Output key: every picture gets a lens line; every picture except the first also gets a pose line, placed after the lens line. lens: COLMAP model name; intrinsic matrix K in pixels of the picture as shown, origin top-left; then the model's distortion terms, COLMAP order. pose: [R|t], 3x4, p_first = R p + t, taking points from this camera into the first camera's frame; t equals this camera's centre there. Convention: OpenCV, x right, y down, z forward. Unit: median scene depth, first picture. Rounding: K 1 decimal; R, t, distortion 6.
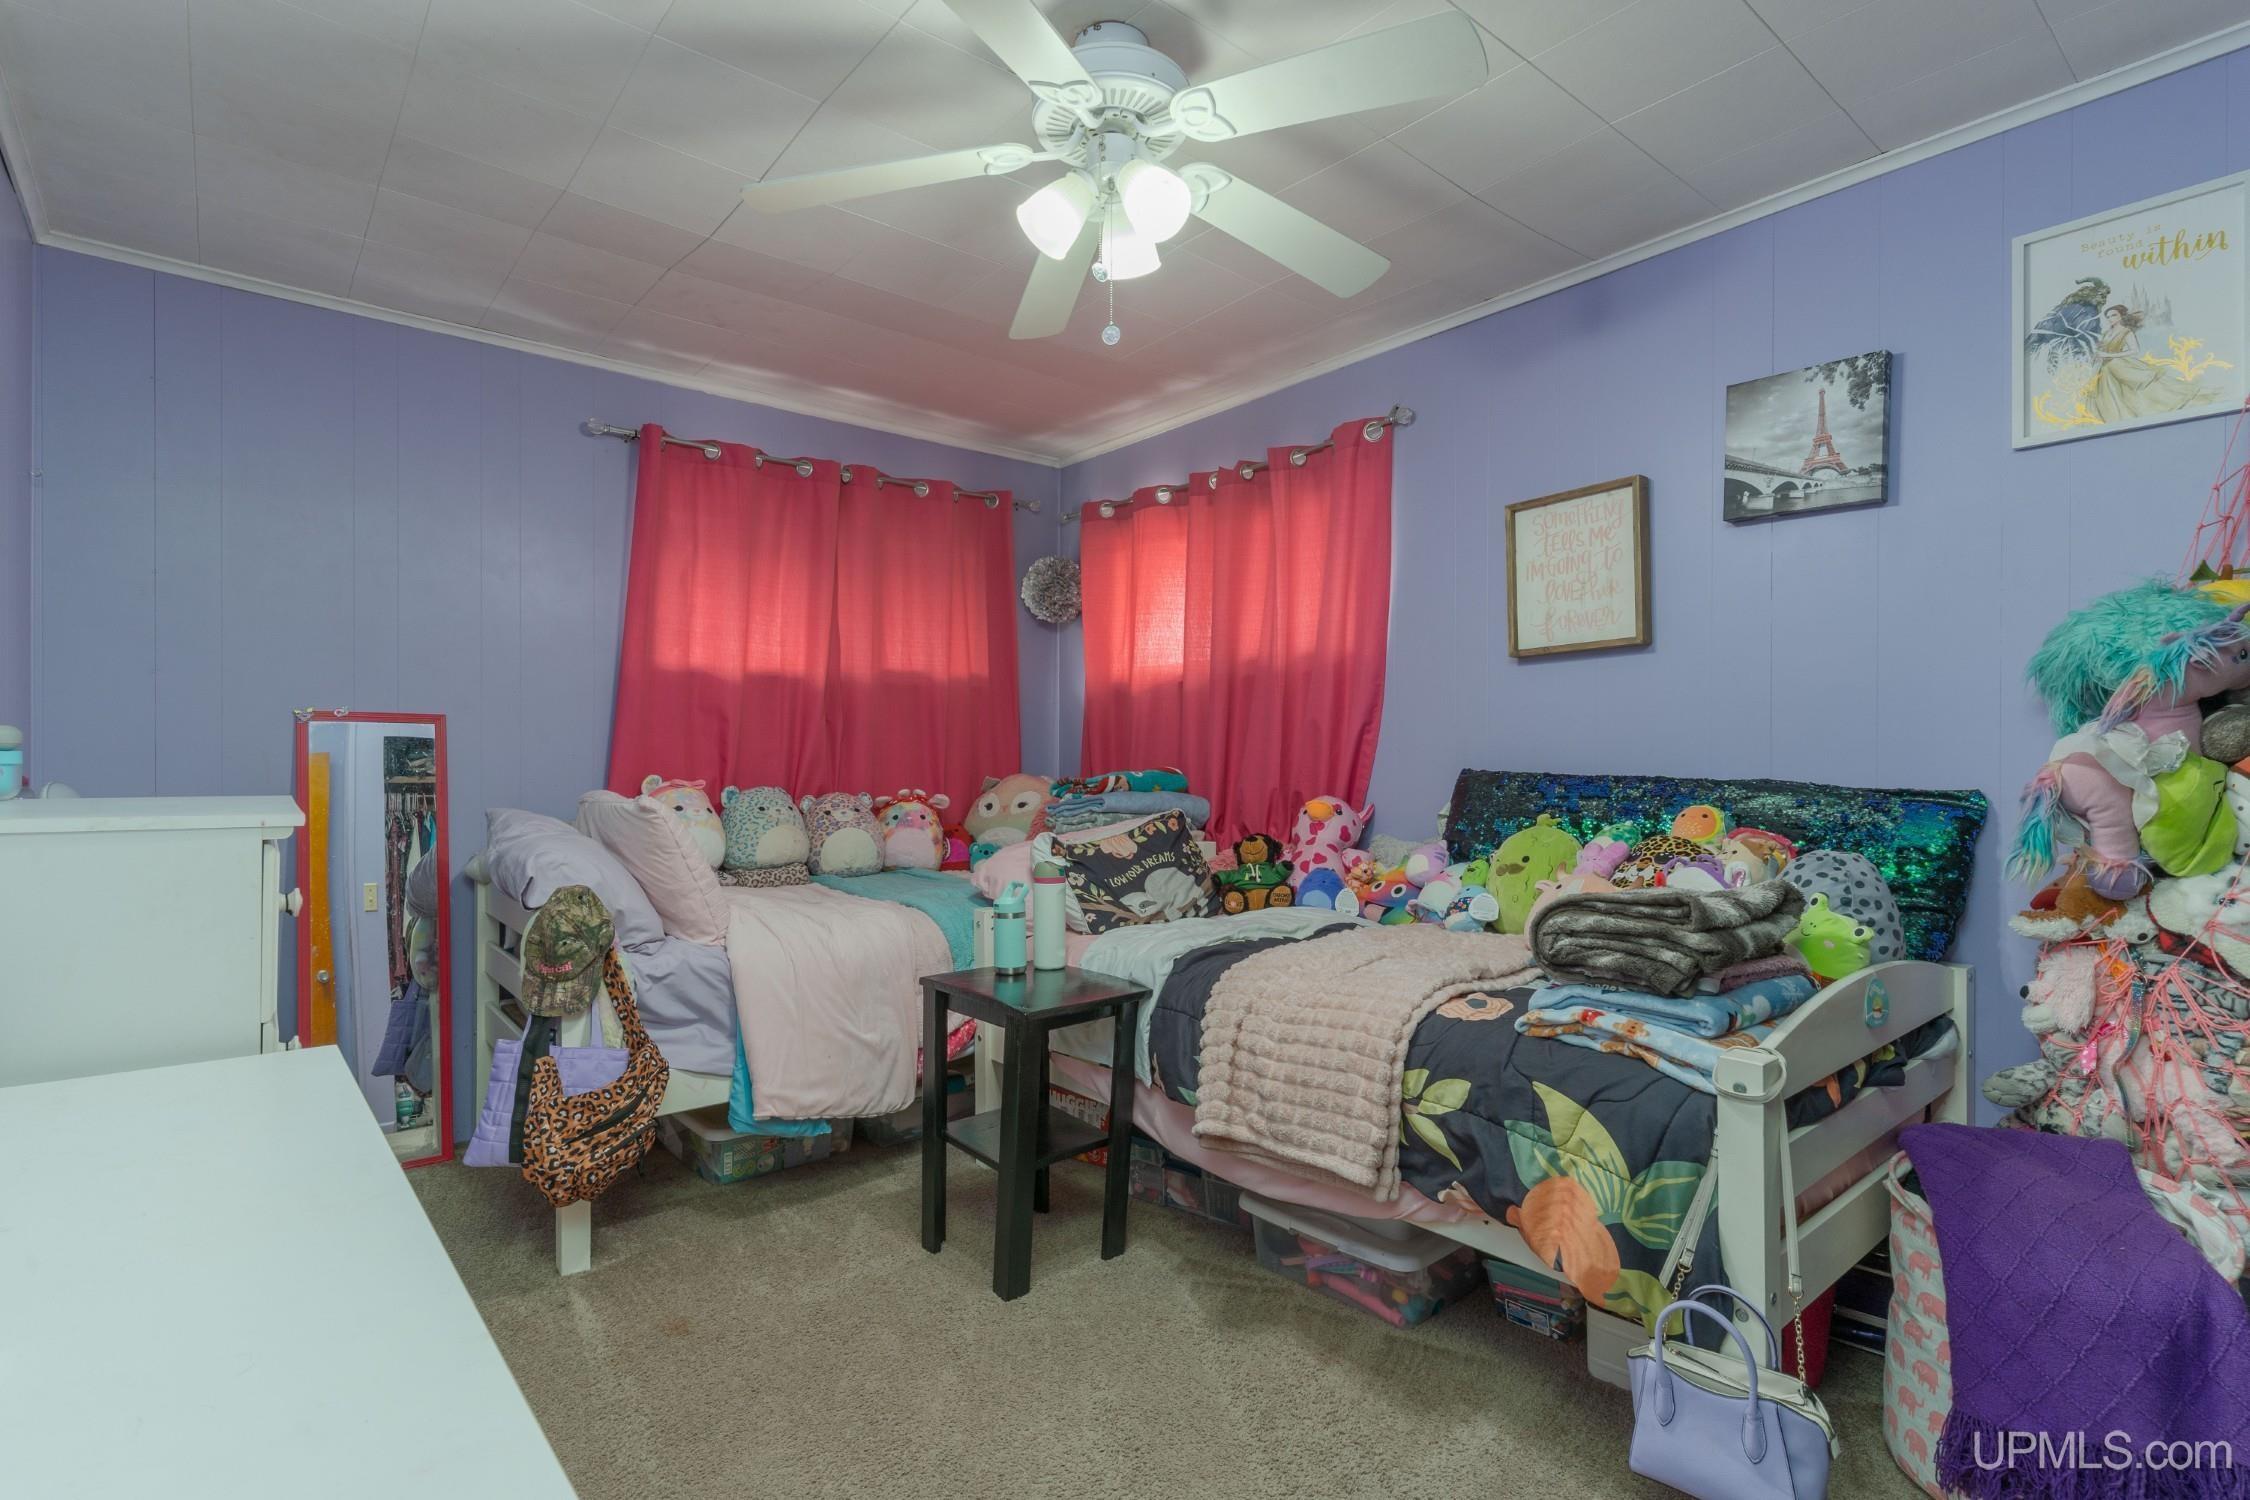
lens RADIAL K [[1082.9, 0, 1119.4], [0, 1082.9, 759.2], [0, 0, 1]] dist [-0.000124, 0.000744]
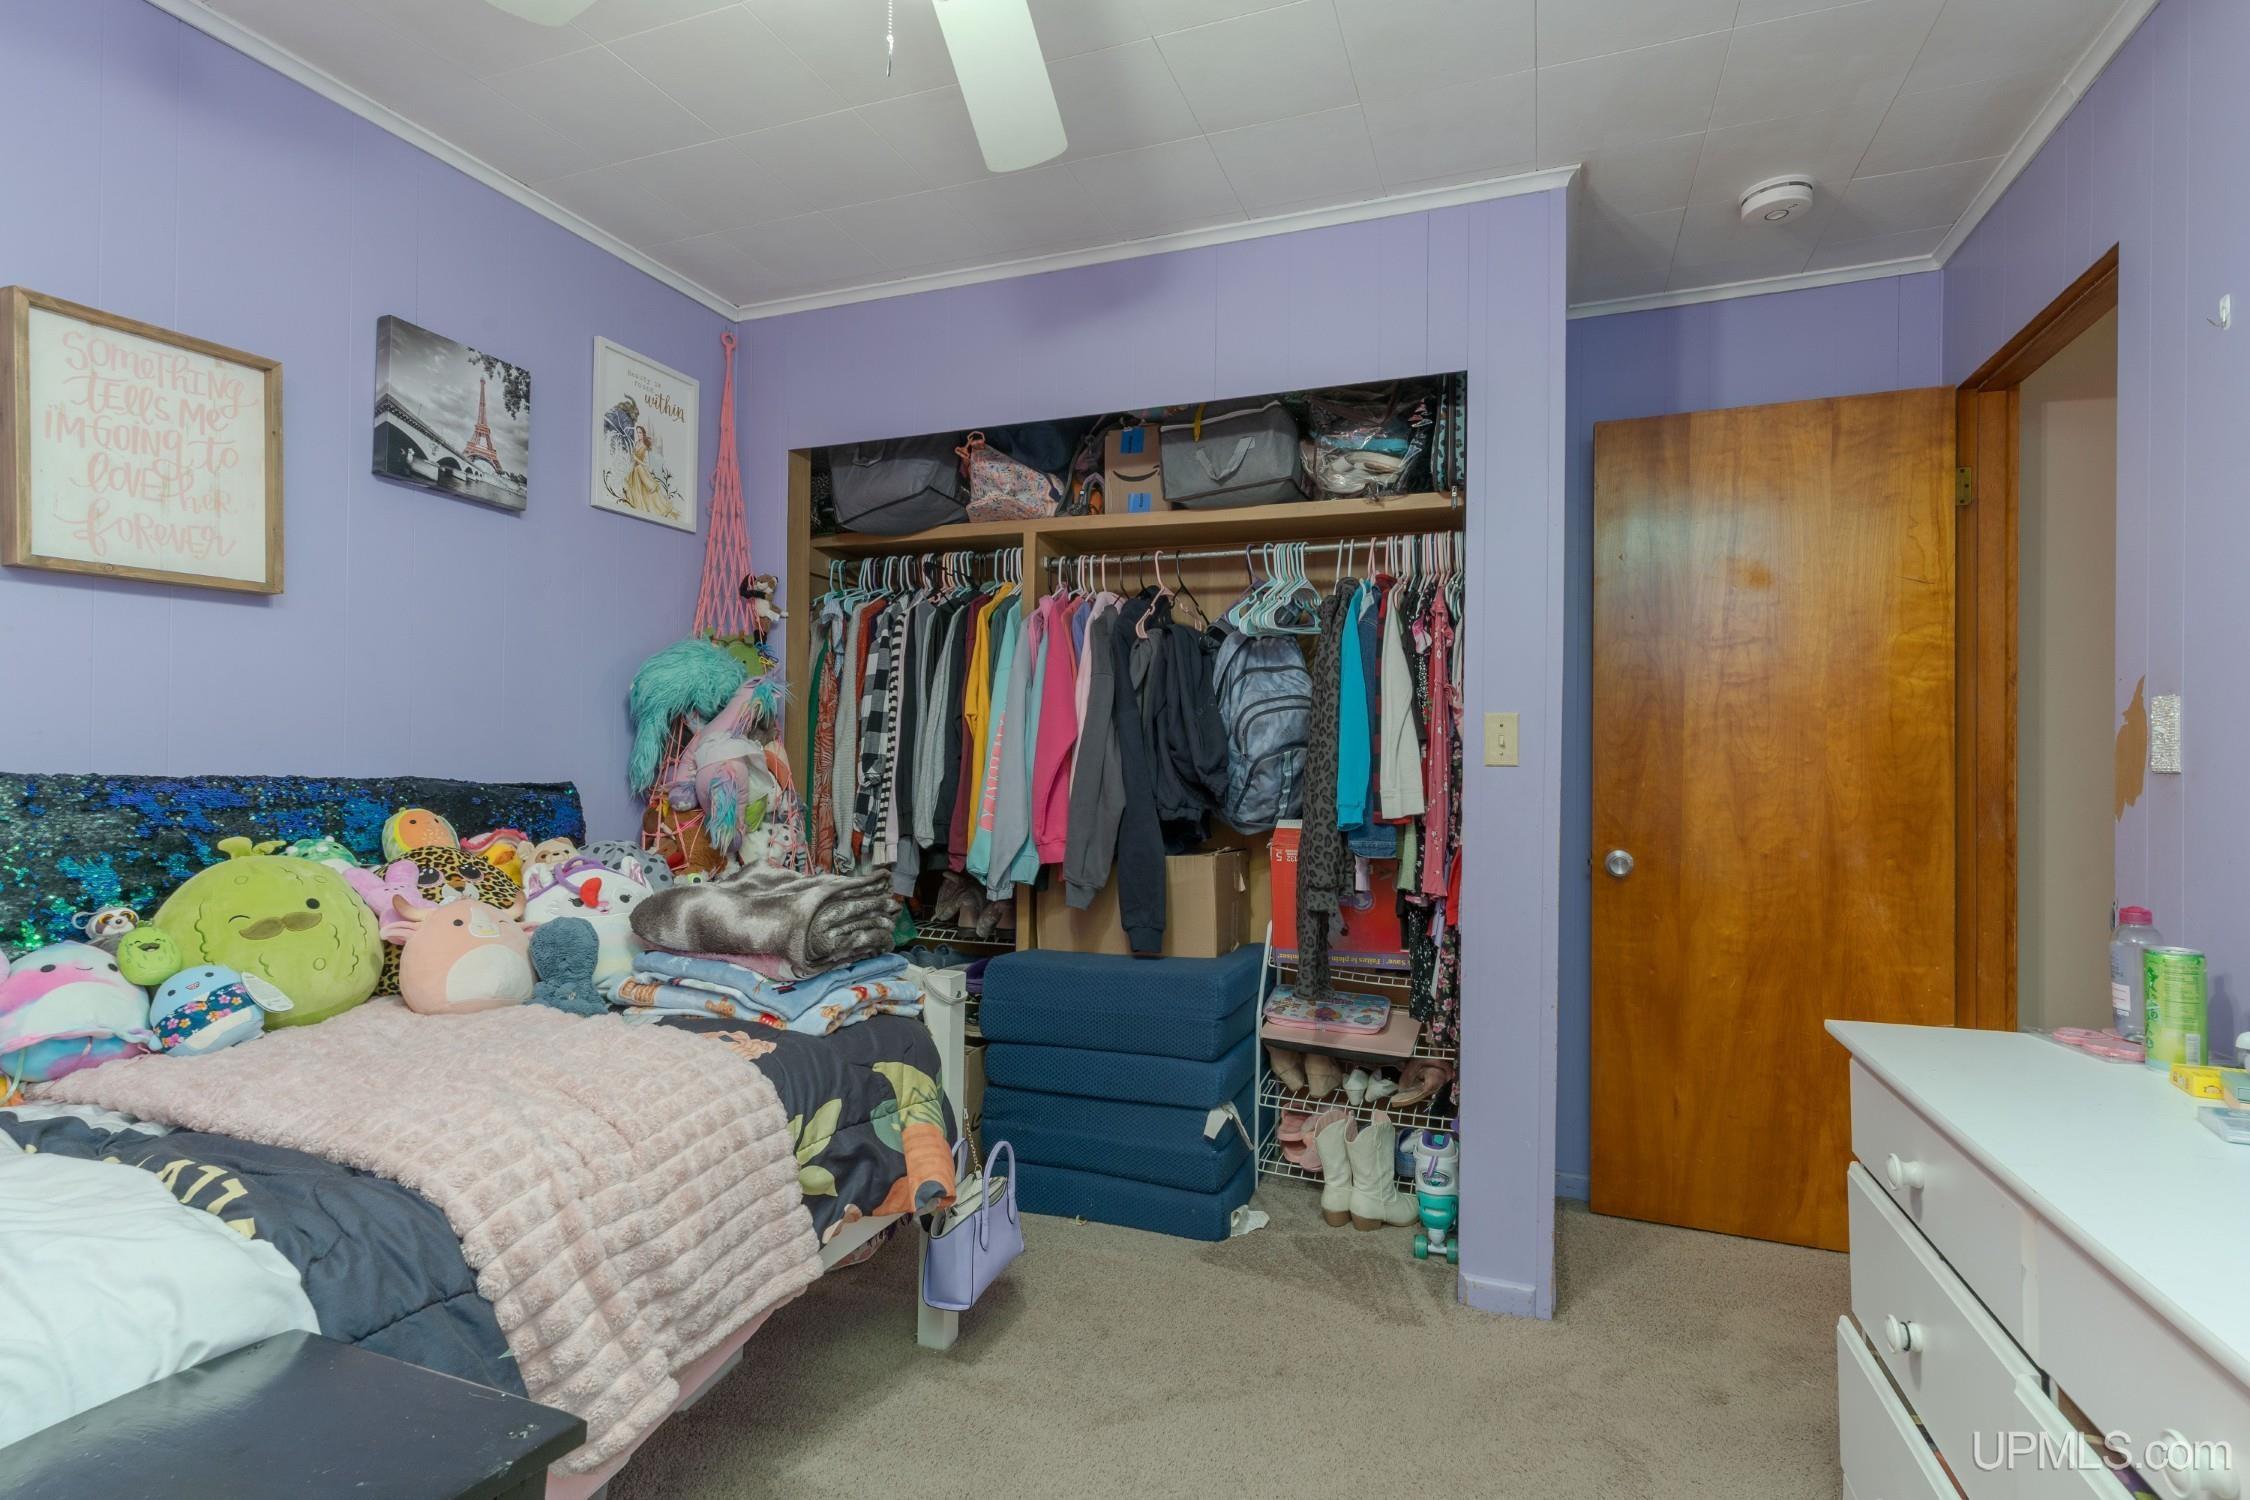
lens RADIAL K [[1082.9, 0, 1121.3], [0, 1082.9, 749.2], [0, 0, 1]] dist [-0.000124, 0.000744]
pose [[-0.489154, 0.003327, 0.872191, -0.483109], [-0.013475, 0.999845, -0.011371, -0.002036], [-0.872093, -0.017315, -0.489033, 0.956560]]
